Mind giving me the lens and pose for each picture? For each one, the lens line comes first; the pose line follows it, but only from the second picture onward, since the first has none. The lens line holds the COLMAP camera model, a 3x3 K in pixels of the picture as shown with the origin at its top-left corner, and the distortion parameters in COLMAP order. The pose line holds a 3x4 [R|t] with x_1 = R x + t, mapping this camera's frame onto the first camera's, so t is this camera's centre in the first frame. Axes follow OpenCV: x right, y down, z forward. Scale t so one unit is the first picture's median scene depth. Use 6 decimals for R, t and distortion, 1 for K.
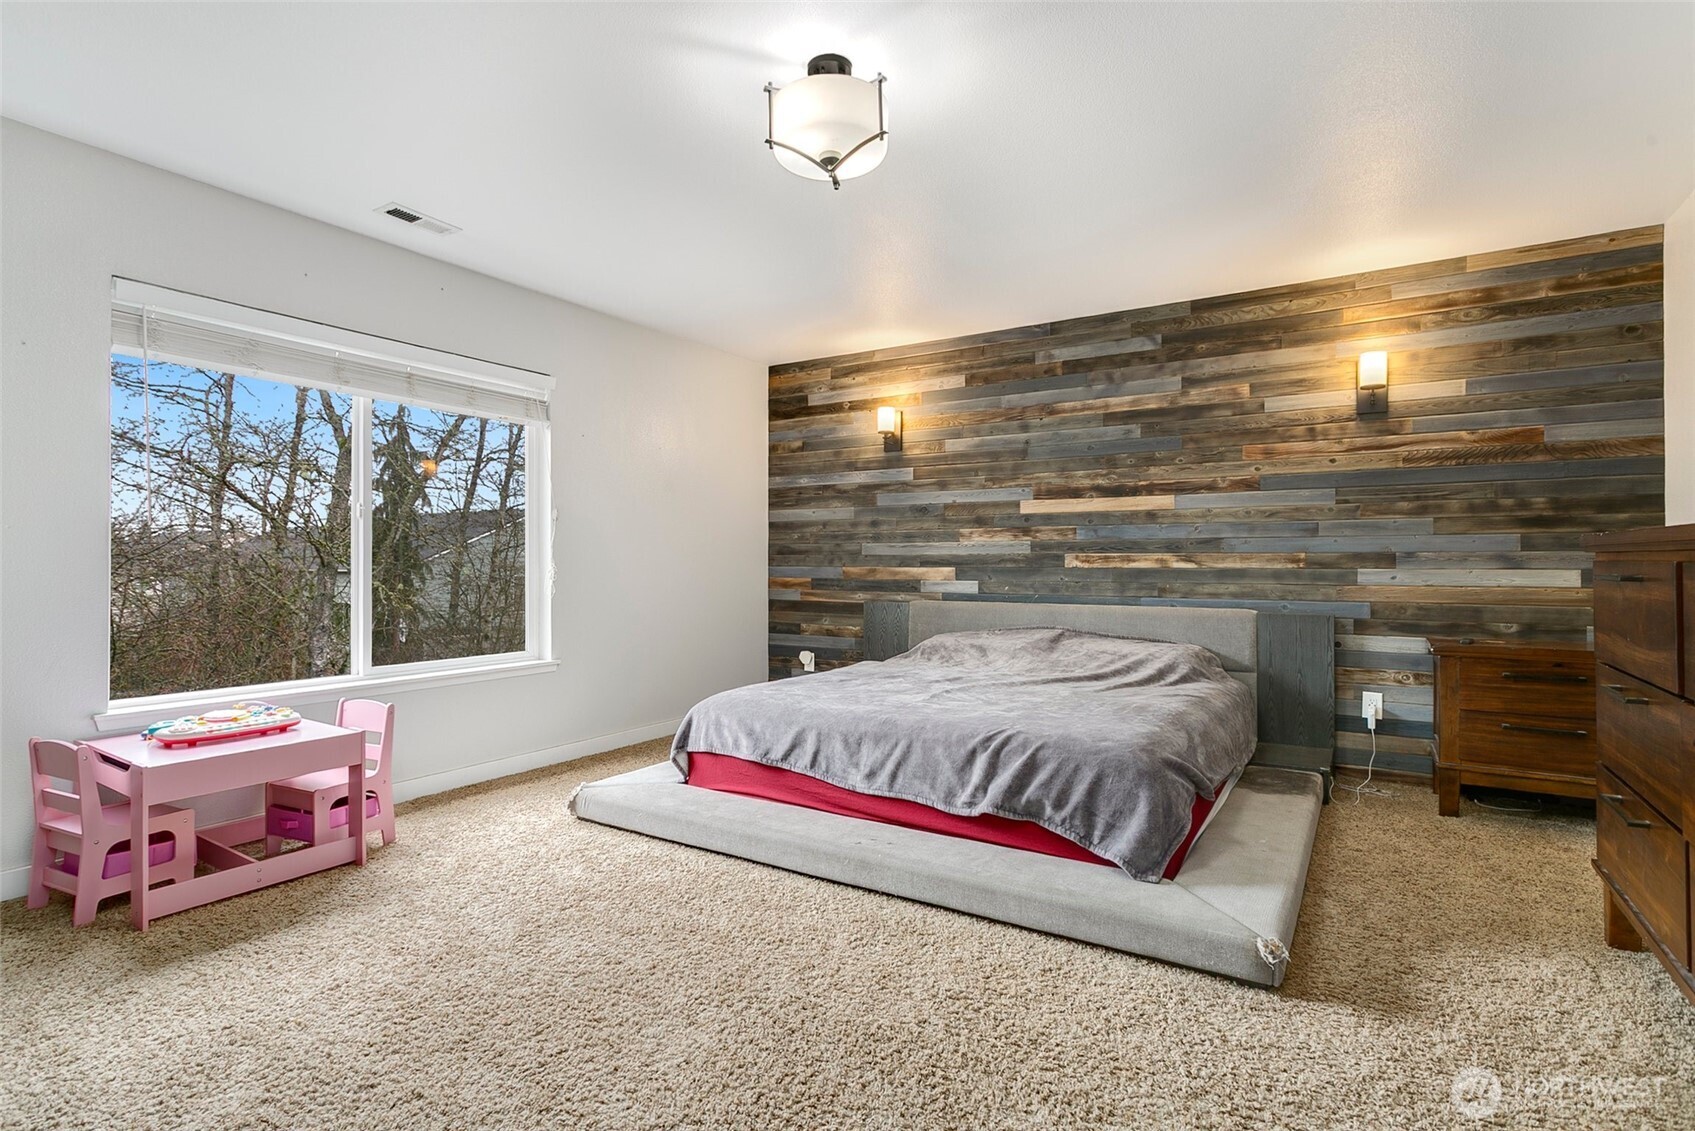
lens RADIAL K [[823.8, 0, 834.8], [0, 823.8, 561.4], [0, 0, 1]] dist [0.005575, 0.000559]
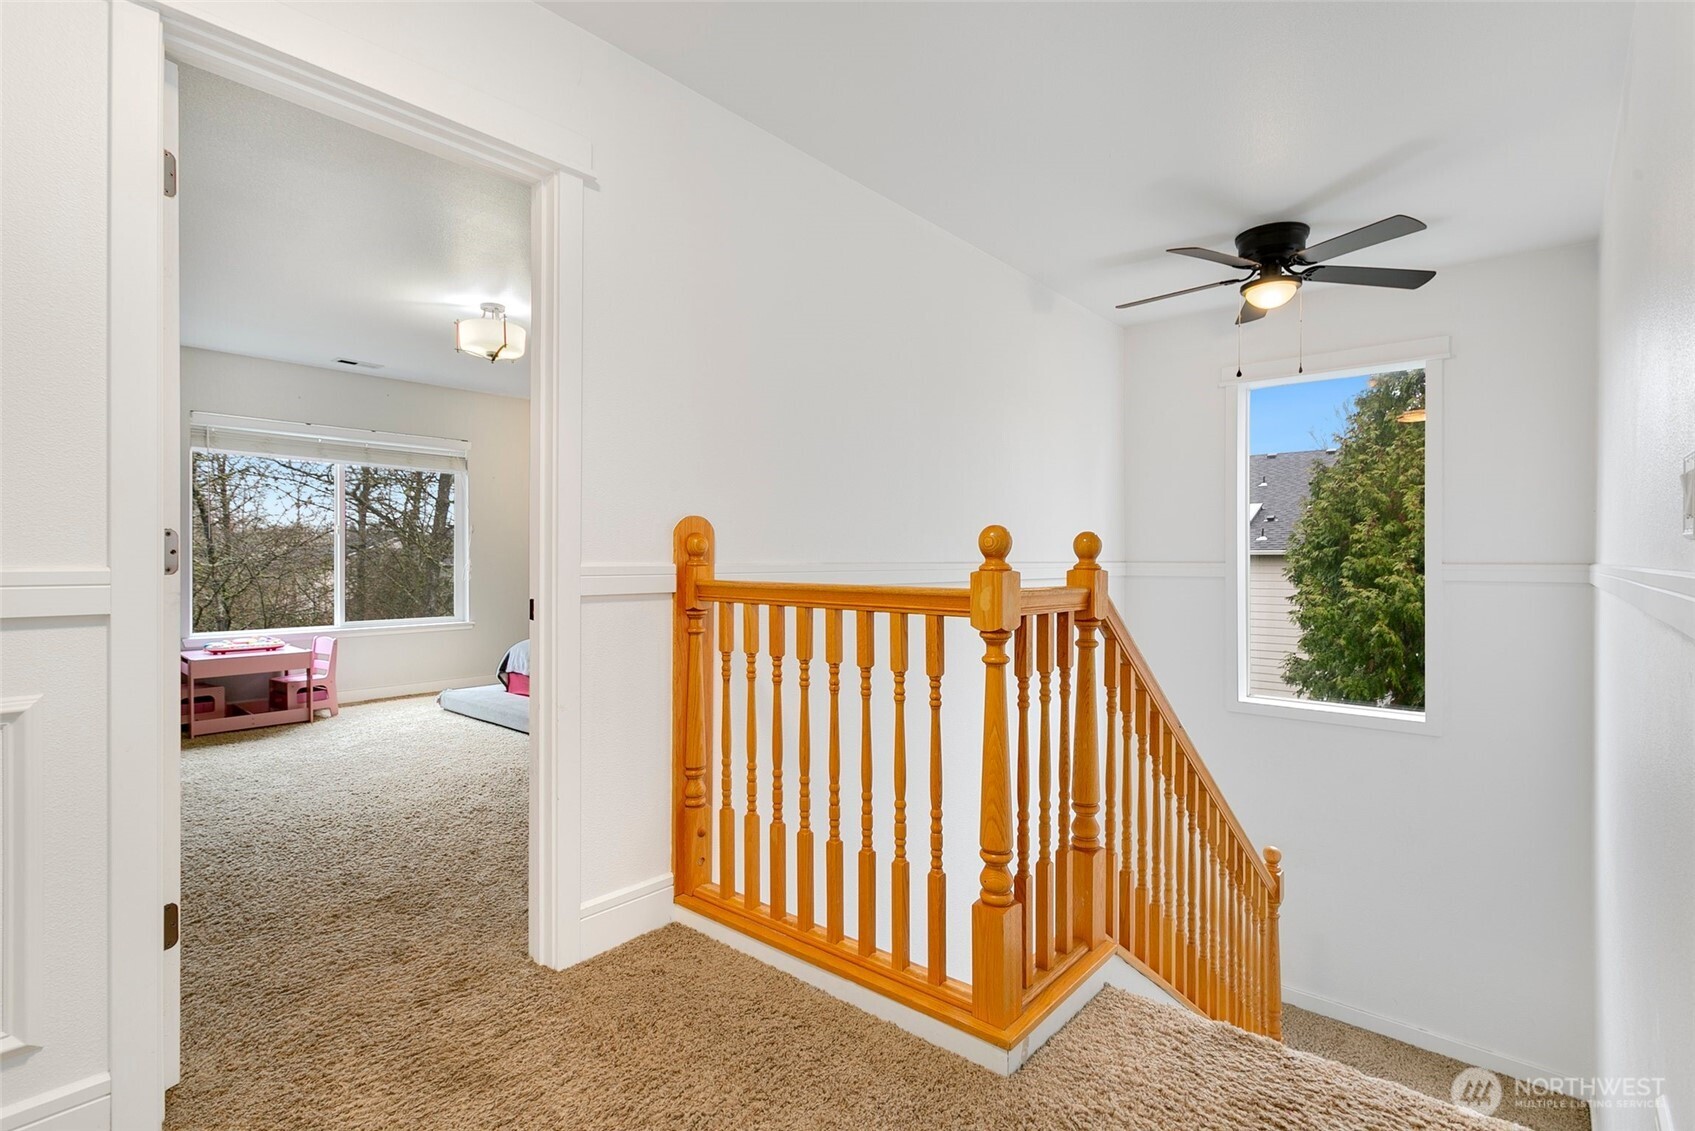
lens RADIAL K [[823.8, 0, 861.7], [0, 823.8, 564.0], [0, 0, 1]] dist [0.005575, 0.000559]
pose [[0.987566, -0.000445, -0.157205, 0.822894], [0.001748, 0.999965, 0.008153, -0.003029], [0.157196, -0.008326, 0.987532, -0.558118]]
